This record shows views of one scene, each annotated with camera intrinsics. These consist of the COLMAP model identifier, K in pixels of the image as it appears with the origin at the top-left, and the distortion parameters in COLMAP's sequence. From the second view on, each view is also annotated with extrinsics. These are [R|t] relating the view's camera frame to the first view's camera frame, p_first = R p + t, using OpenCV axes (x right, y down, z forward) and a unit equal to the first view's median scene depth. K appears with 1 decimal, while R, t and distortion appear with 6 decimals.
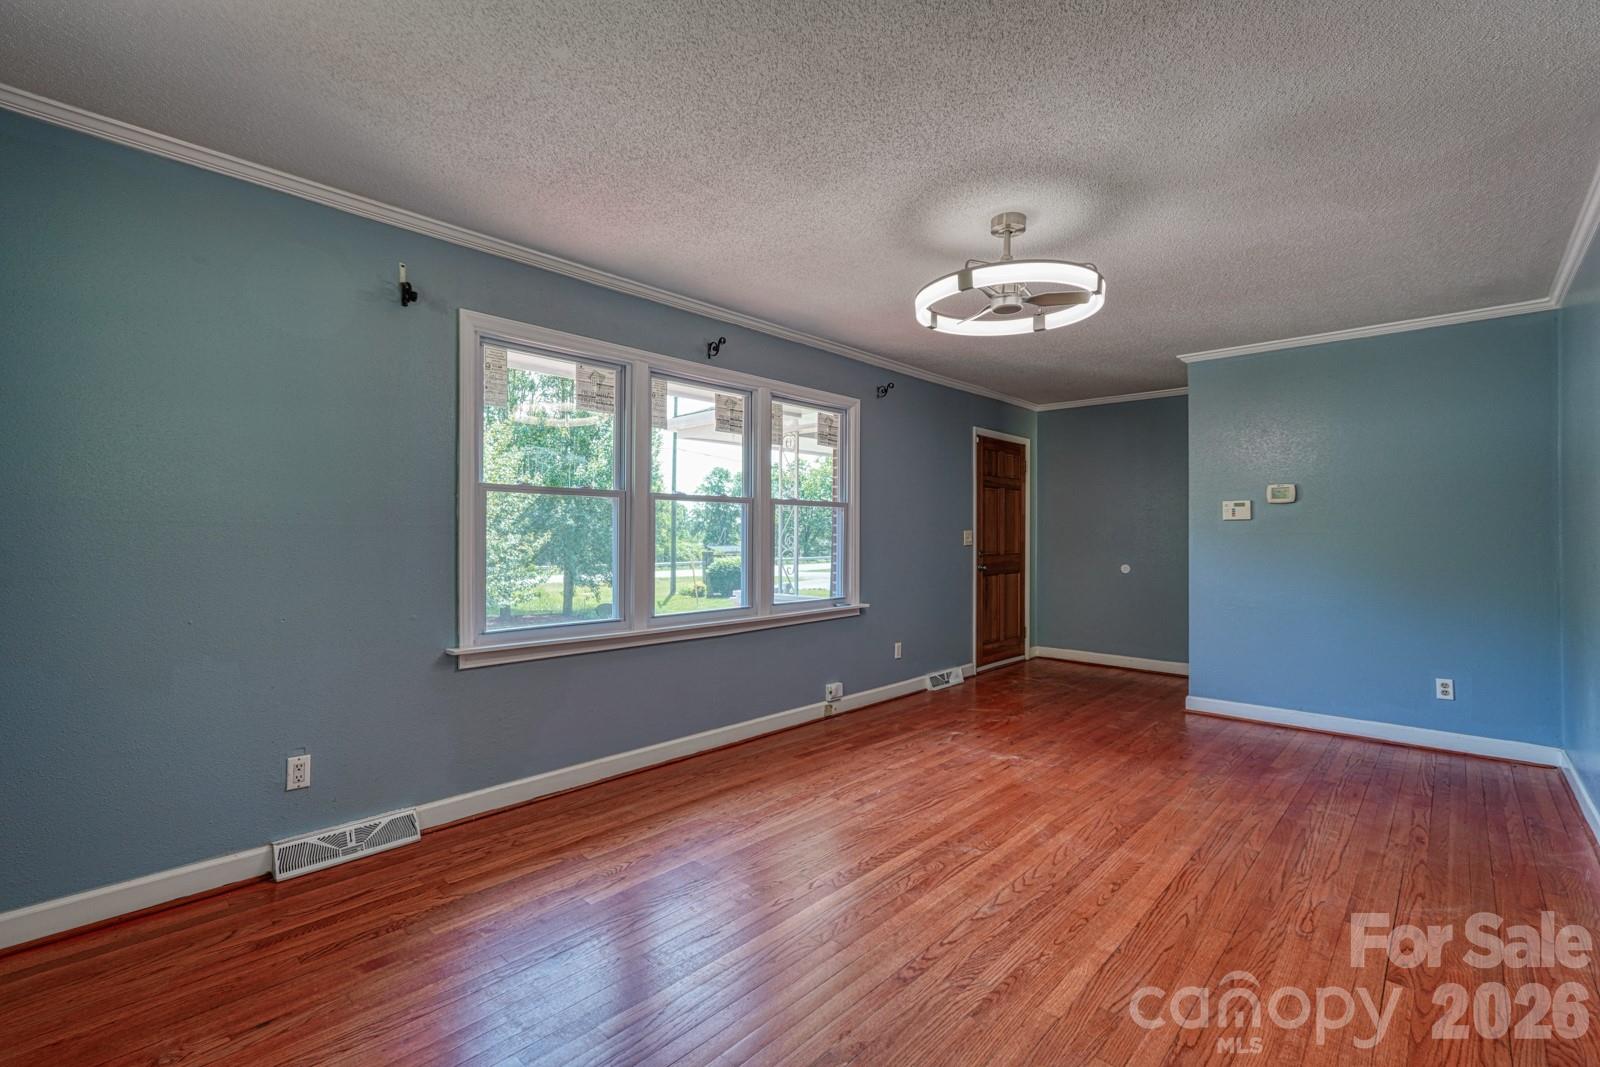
lens RADIAL K [[701.4, 0, 796.3], [0, 701.4, 534.5], [0, 0, 1]] dist [-0.017528, 0.008549]
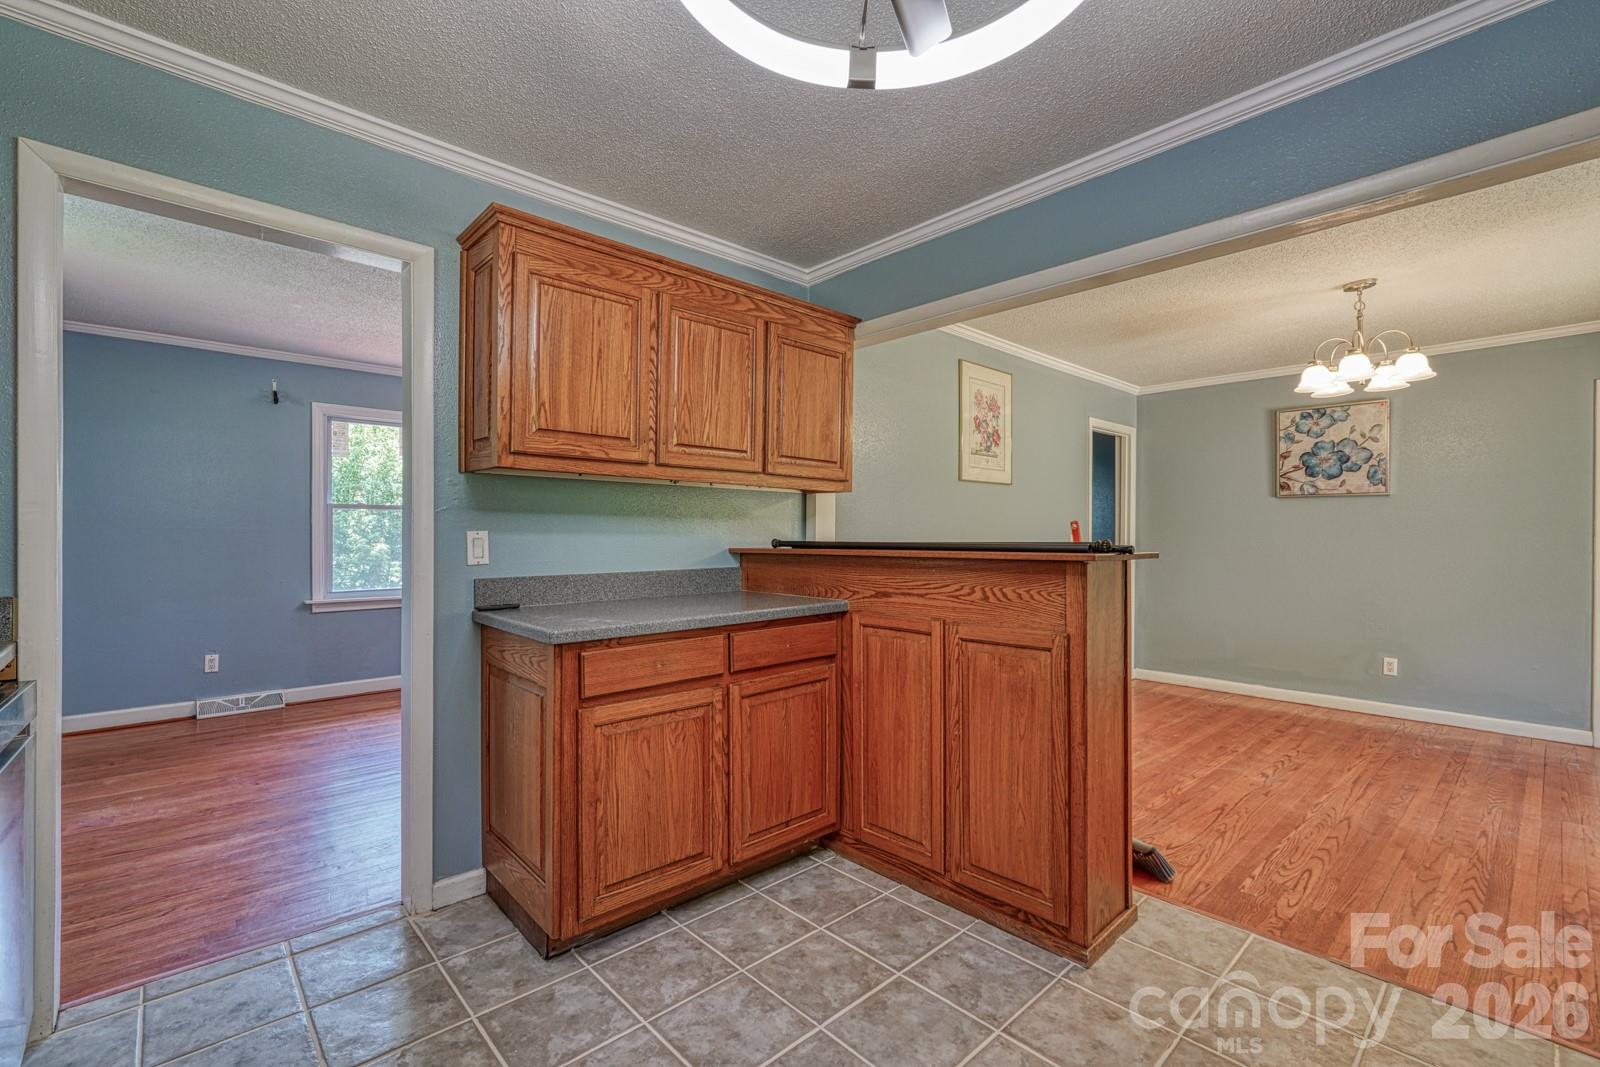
lens RADIAL K [[701.4, 0, 796.3], [0, 701.4, 534.5], [0, 0, 1]] dist [-0.017528, 0.008549]
pose [[0.997320, 0.002557, -0.073114, 0.799266], [-0.002051, 0.999973, 0.006987, -0.013187], [0.073130, -0.006818, 0.997299, -0.598352]]
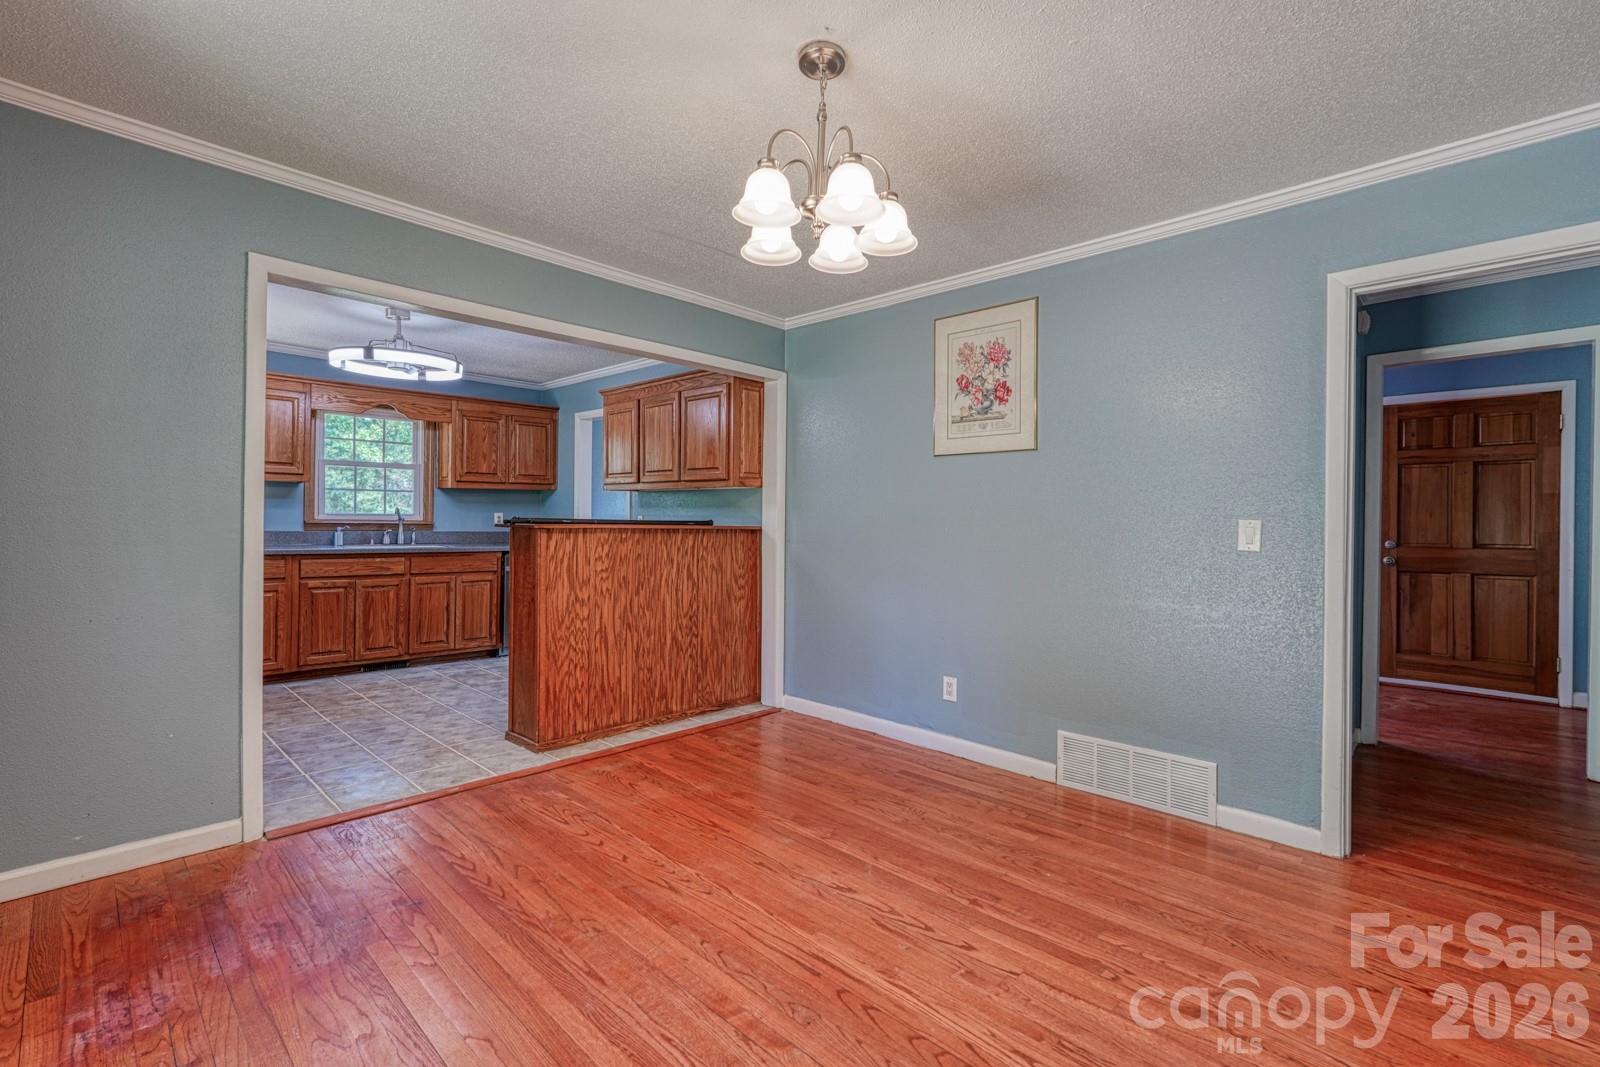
lens RADIAL K [[713.8, 0, 800.0], [0, 713.8, 524.5], [0, 0, 1]] dist [-0.015672, 0.008373]
pose [[-0.009188, 0.003811, -0.999951, 2.277809], [-0.004658, 0.999982, 0.003854, 0.003465], [0.999947, 0.004693, -0.009170, 0.592799]]
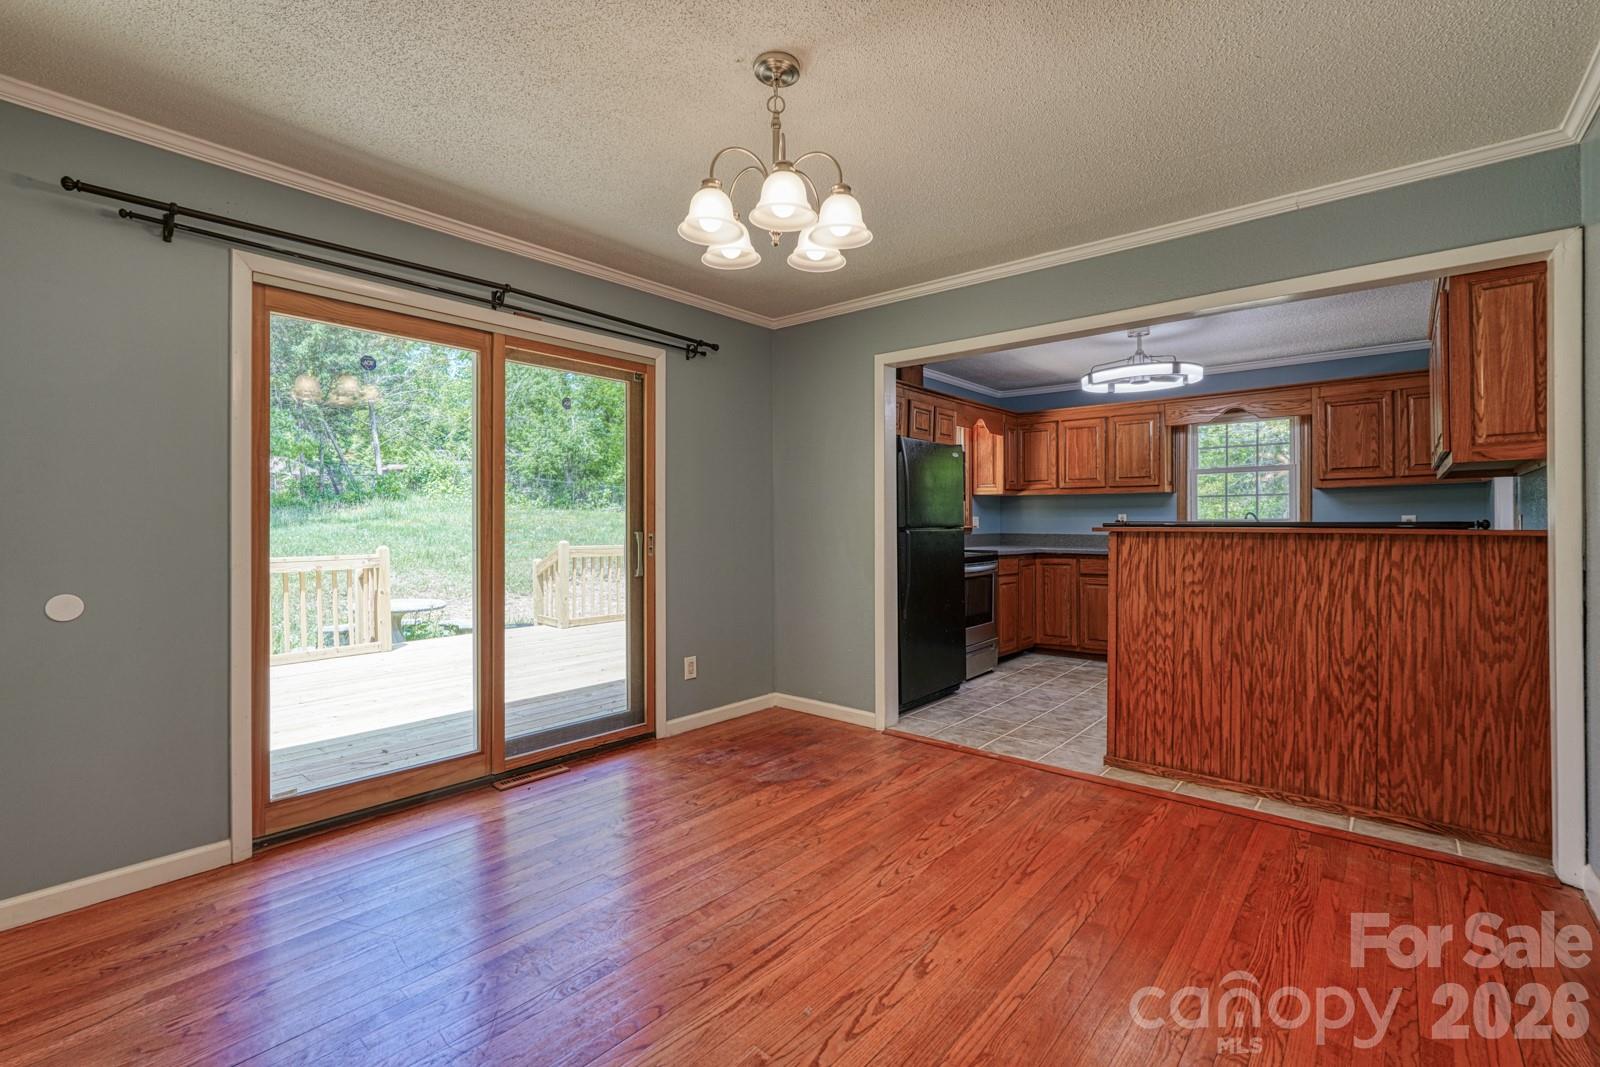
lens RADIAL K [[713.8, 0, 800.0], [0, 713.8, 524.5], [0, 0, 1]] dist [-0.015672, 0.008373]
pose [[-0.998533, 0.000570, -0.054146, 1.649891], [0.000858, 0.999986, -0.005302, 0.010483], [0.054142, -0.005341, -0.998519, 1.262040]]
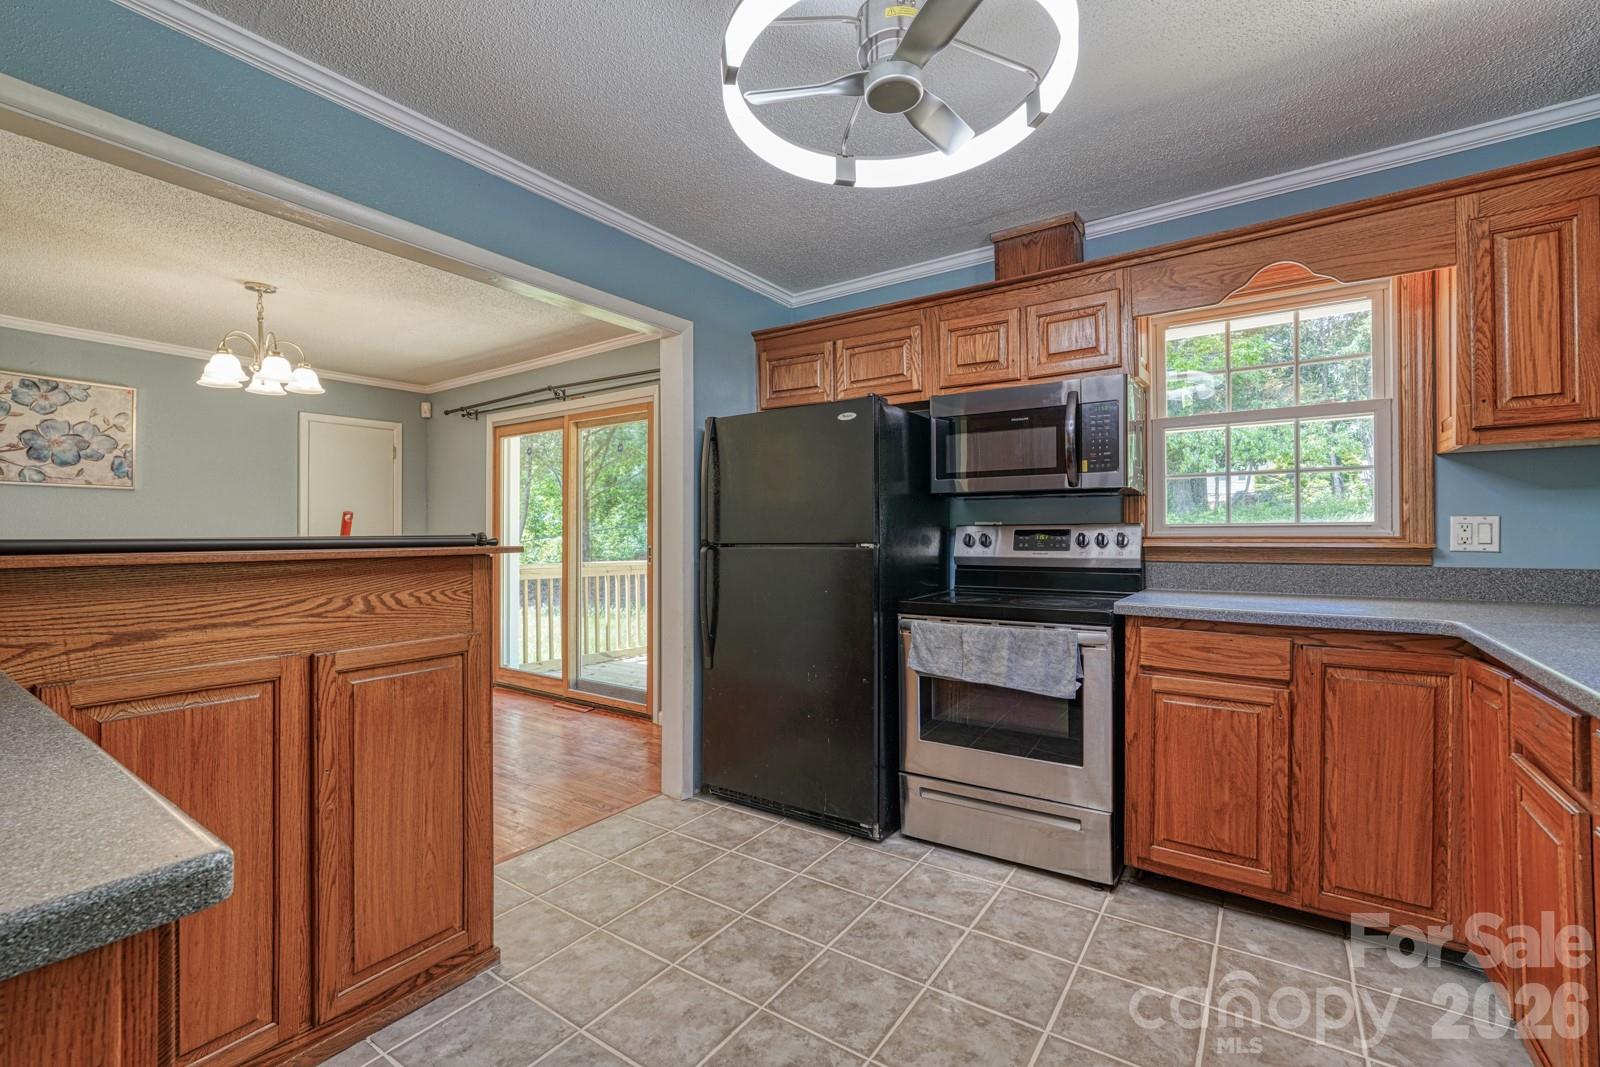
lens RADIAL K [[701.4, 0, 796.3], [0, 701.4, 534.5], [0, 0, 1]] dist [-0.017528, 0.008549]
pose [[-0.145174, 0.000360, 0.989406, 0.348882], [-0.003833, 0.999992, -0.000926, -0.002604], [-0.989399, -0.003927, -0.145171, -0.114997]]
